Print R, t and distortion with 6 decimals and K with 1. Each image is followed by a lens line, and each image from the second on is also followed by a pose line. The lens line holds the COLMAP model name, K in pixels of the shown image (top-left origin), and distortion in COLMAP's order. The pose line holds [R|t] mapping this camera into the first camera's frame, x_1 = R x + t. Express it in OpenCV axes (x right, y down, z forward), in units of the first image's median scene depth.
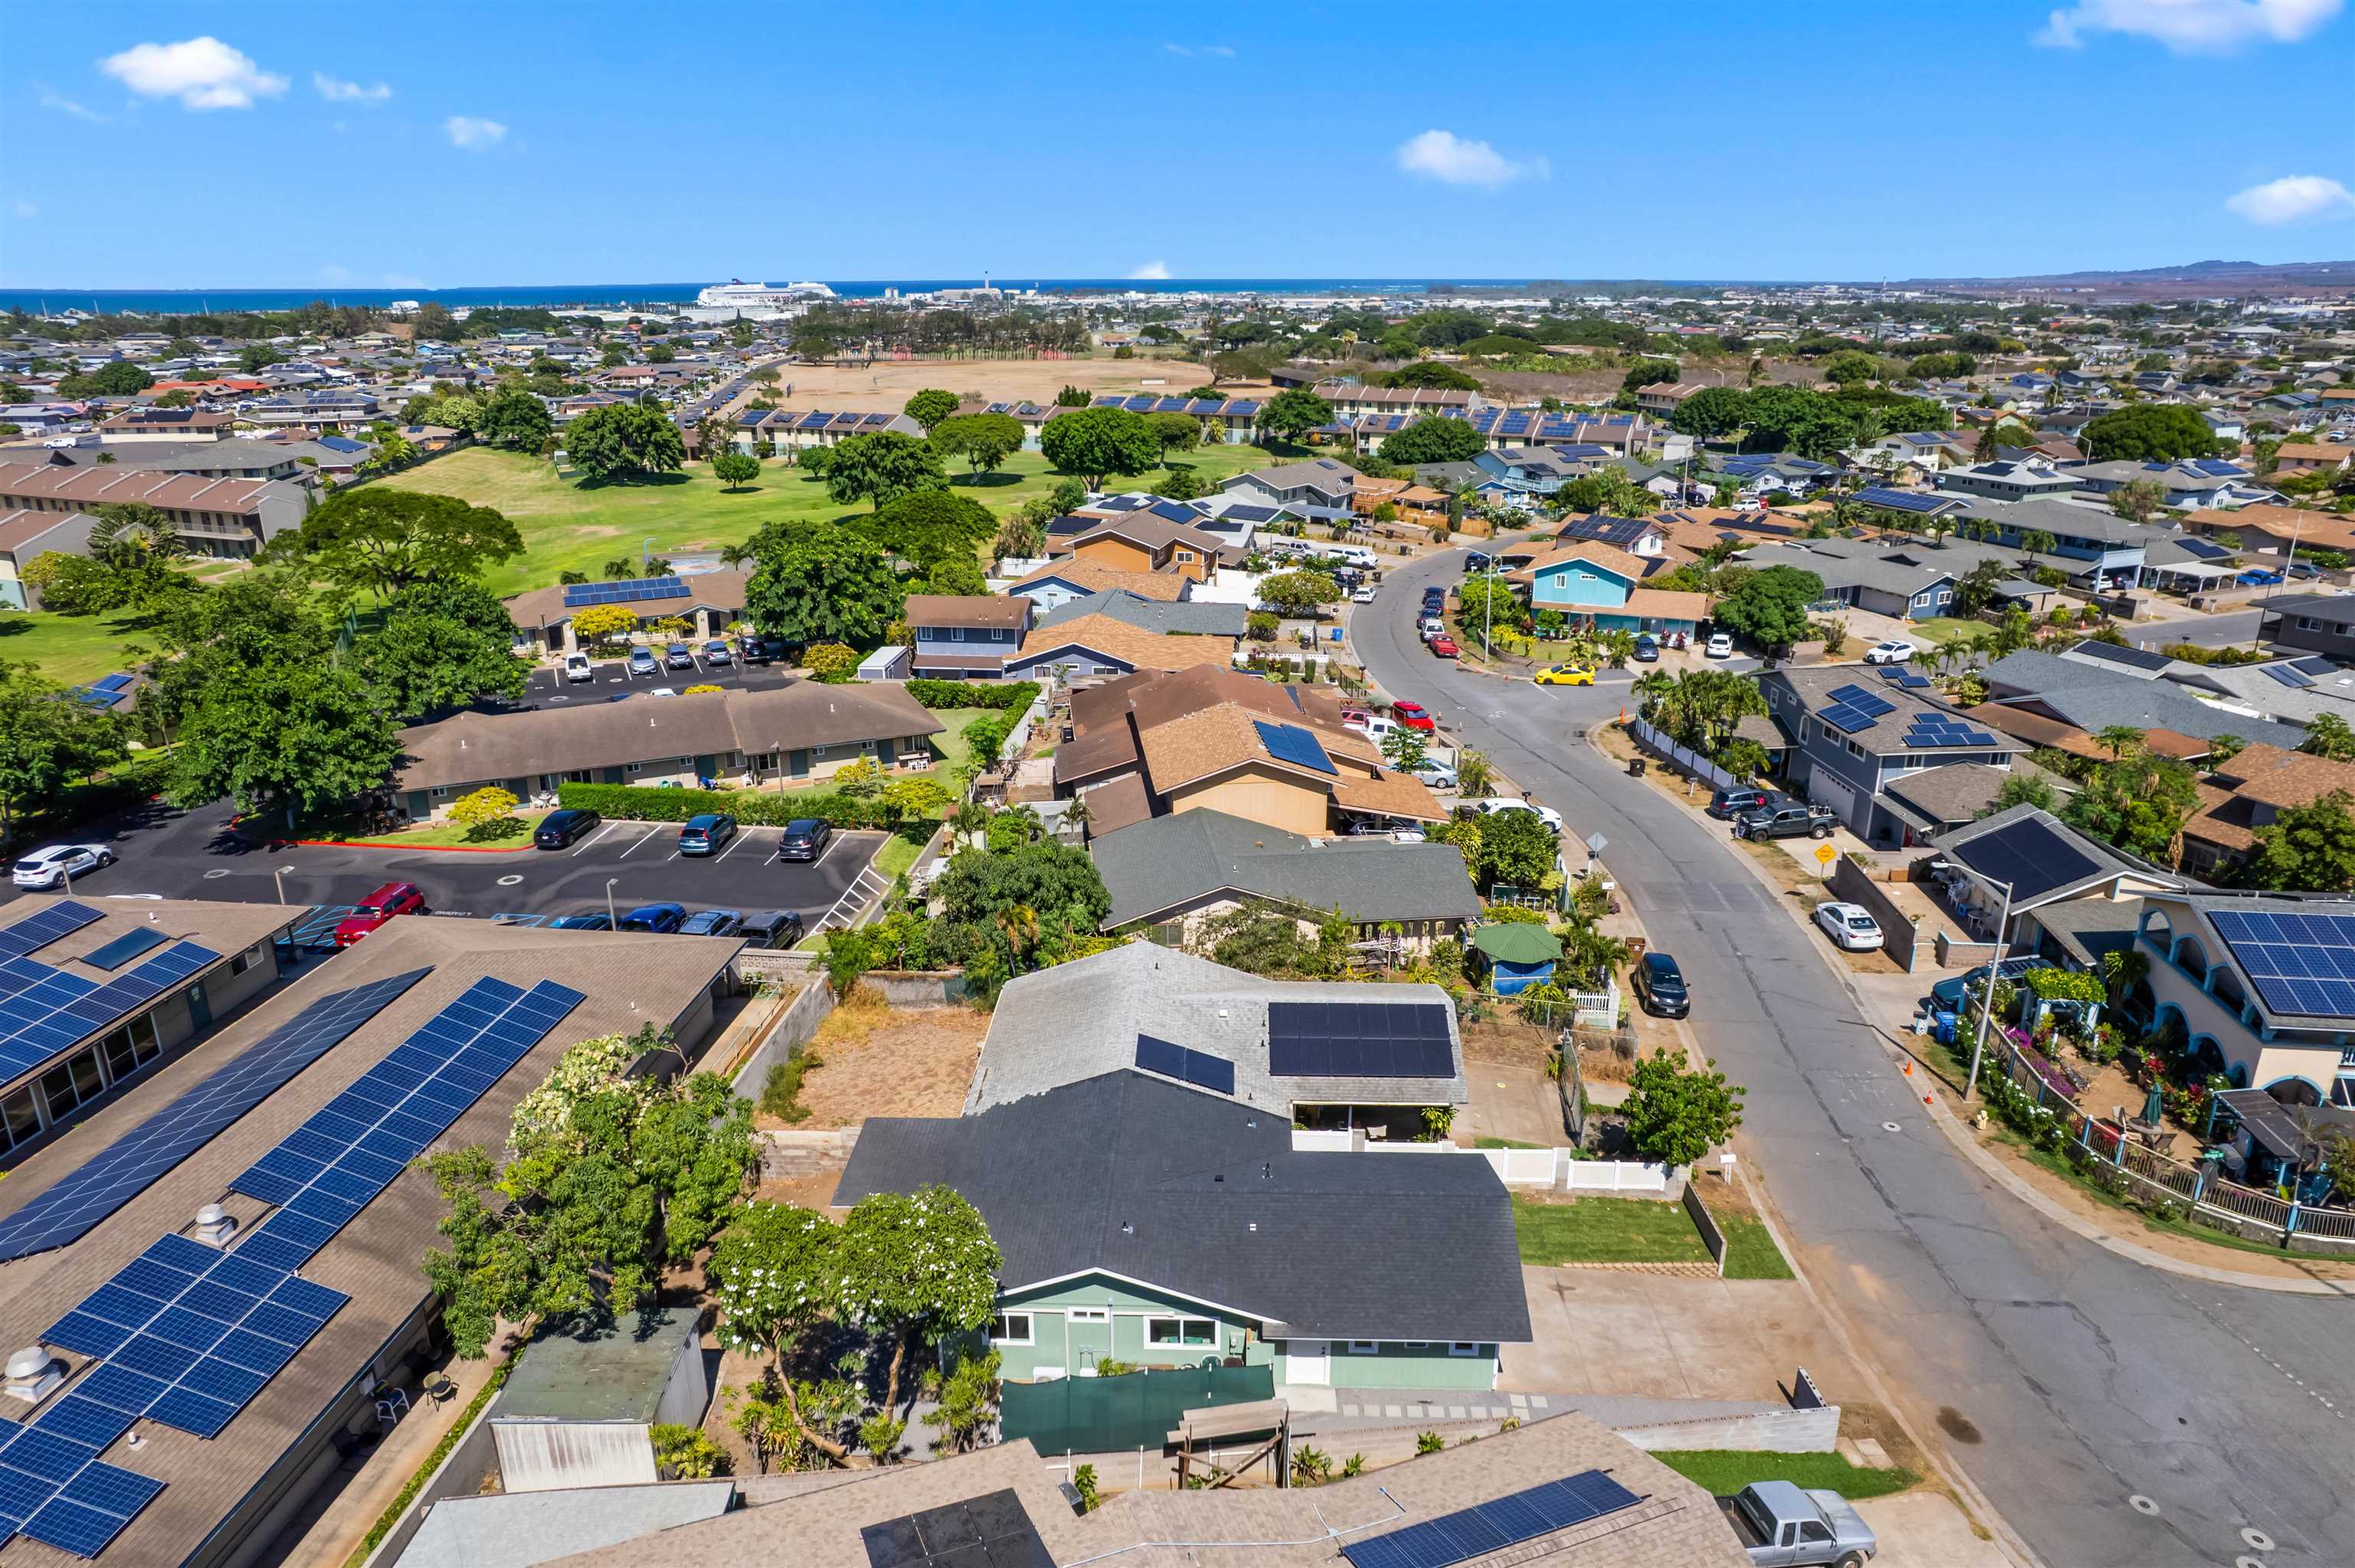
lens RADIAL K [[1507.5, 0, 1188.2], [0, 1507.5, 789.2], [0, 0, 1]] dist [-0.057815, 0.041452]
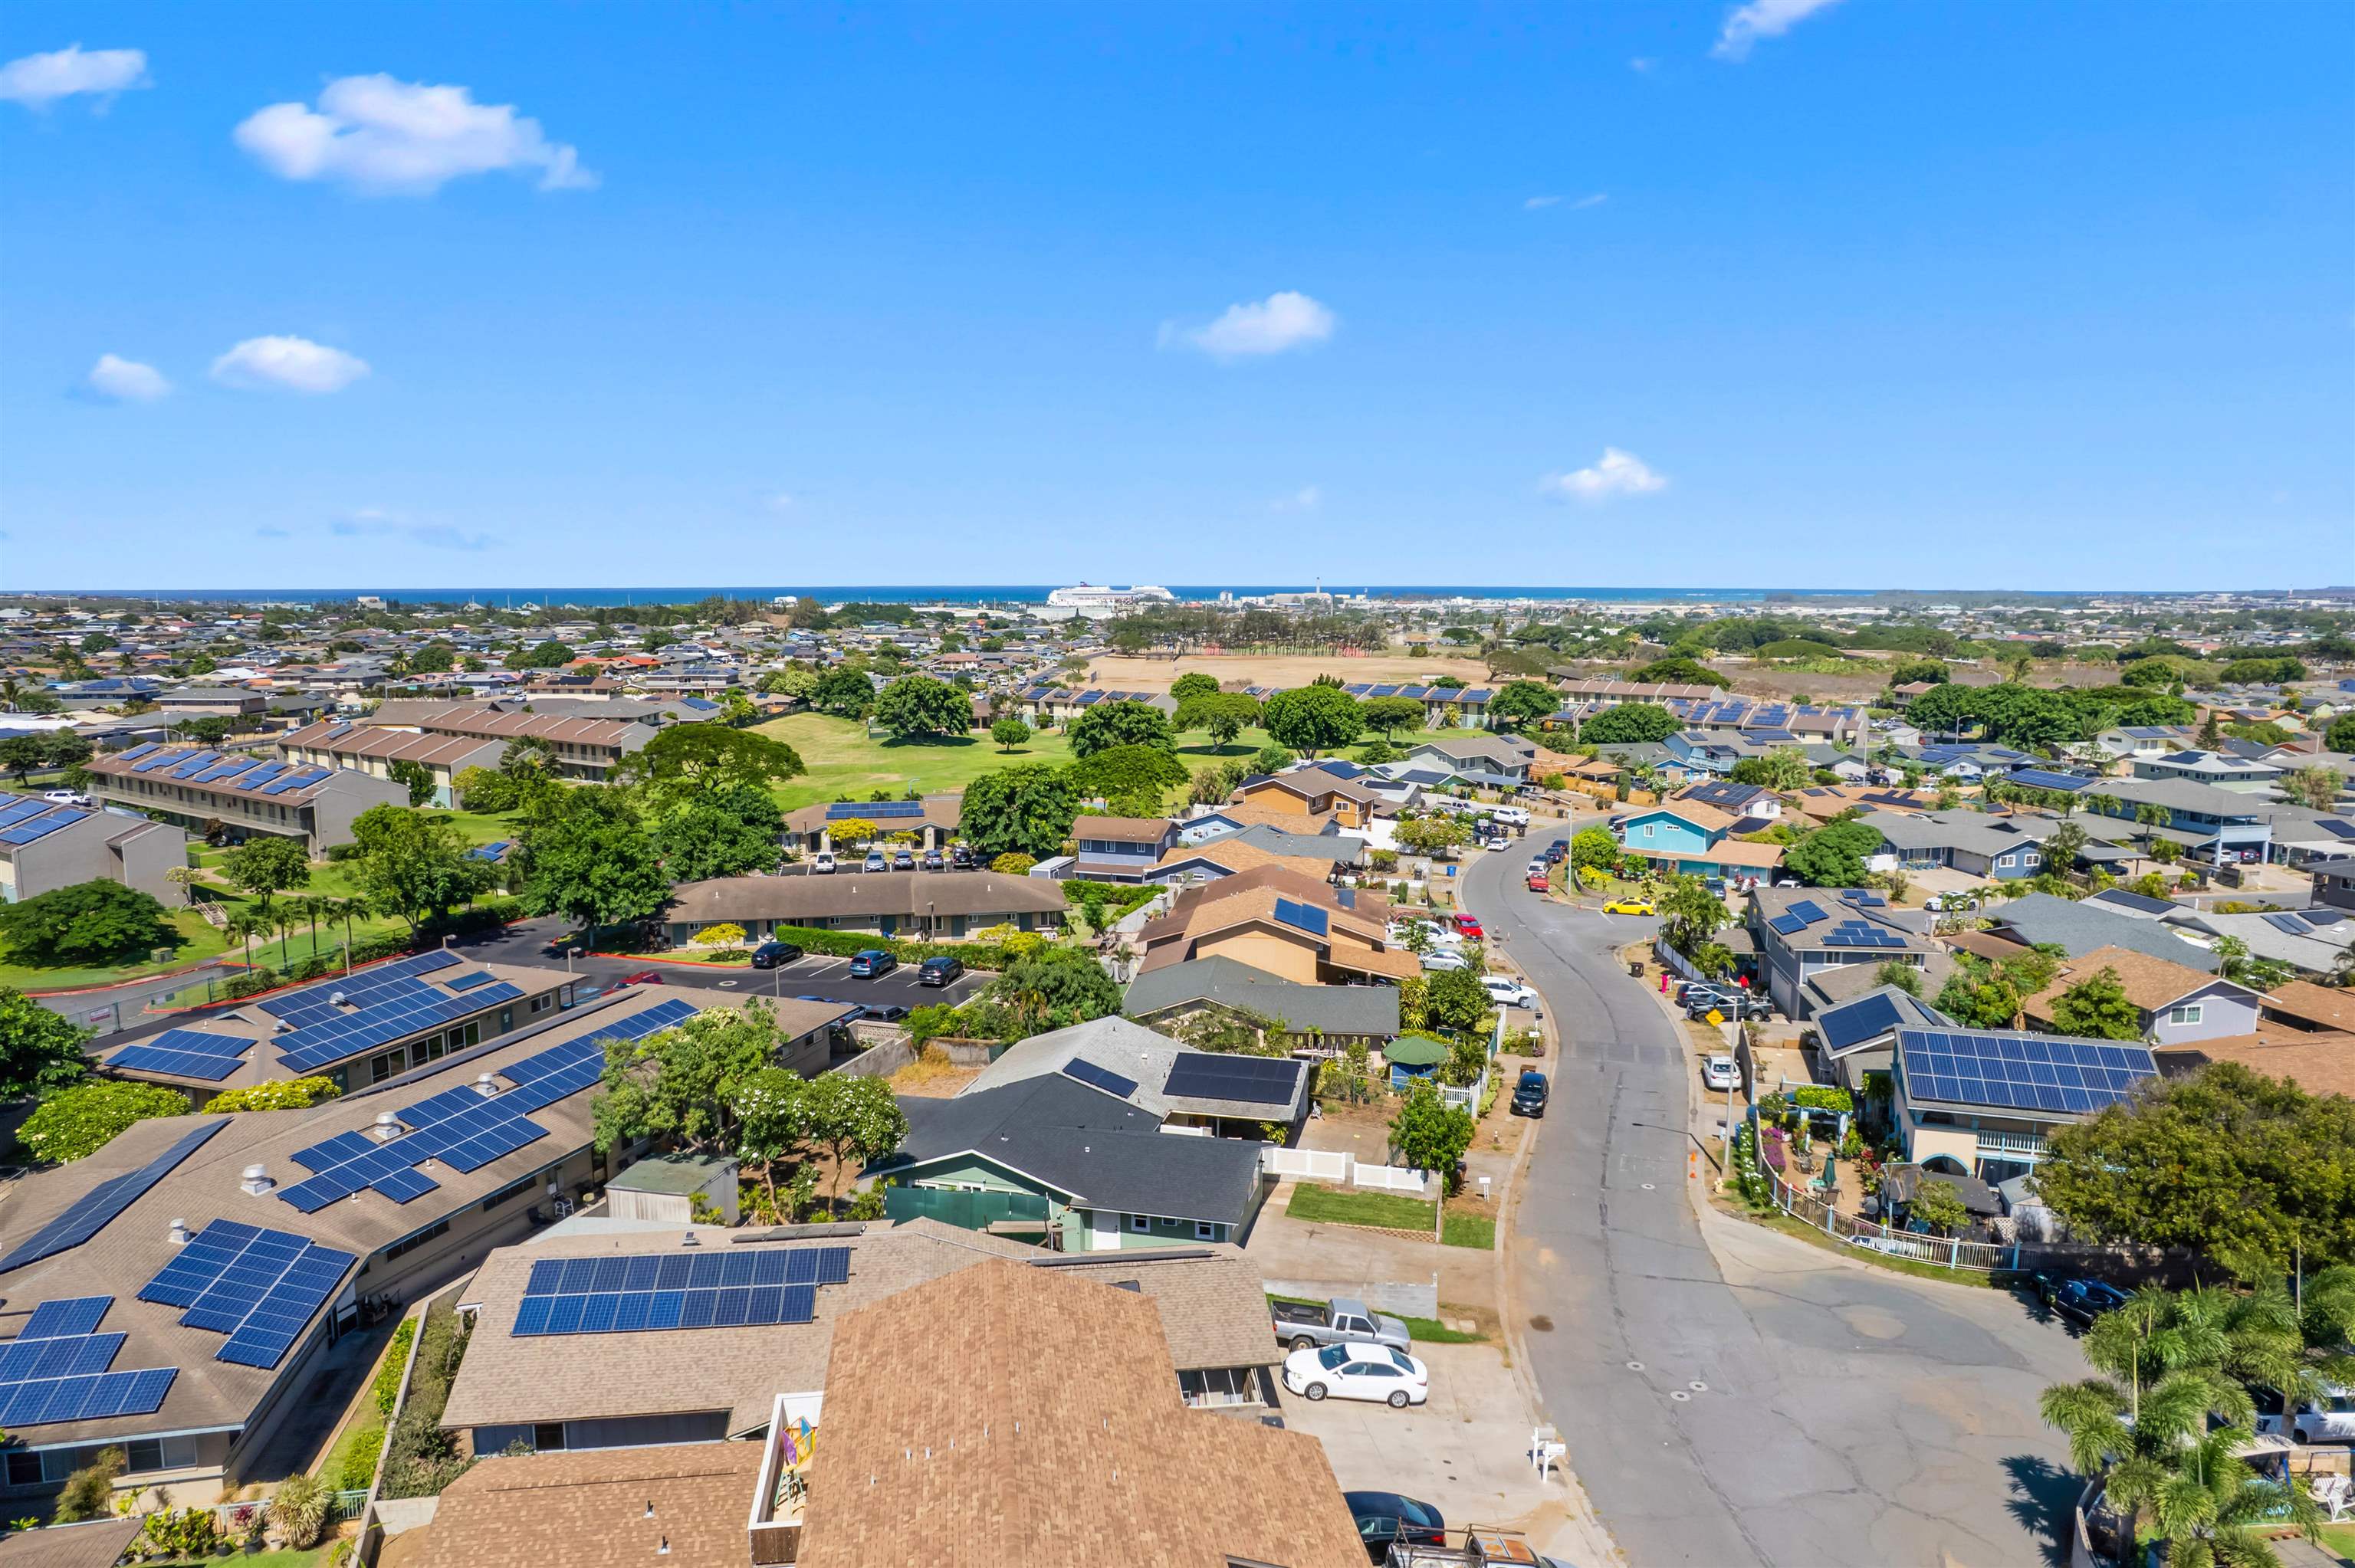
lens RADIAL K [[1507.5, 0, 1181.2], [0, 1507.5, 772.9], [0, 0, 1]] dist [-0.057815, 0.041452]
pose [[0.977494, 0.029790, -0.208849, 0.143067], [-0.071425, 0.978246, -0.194763, 0.066748], [0.198504, 0.205297, 0.958358, -0.169940]]
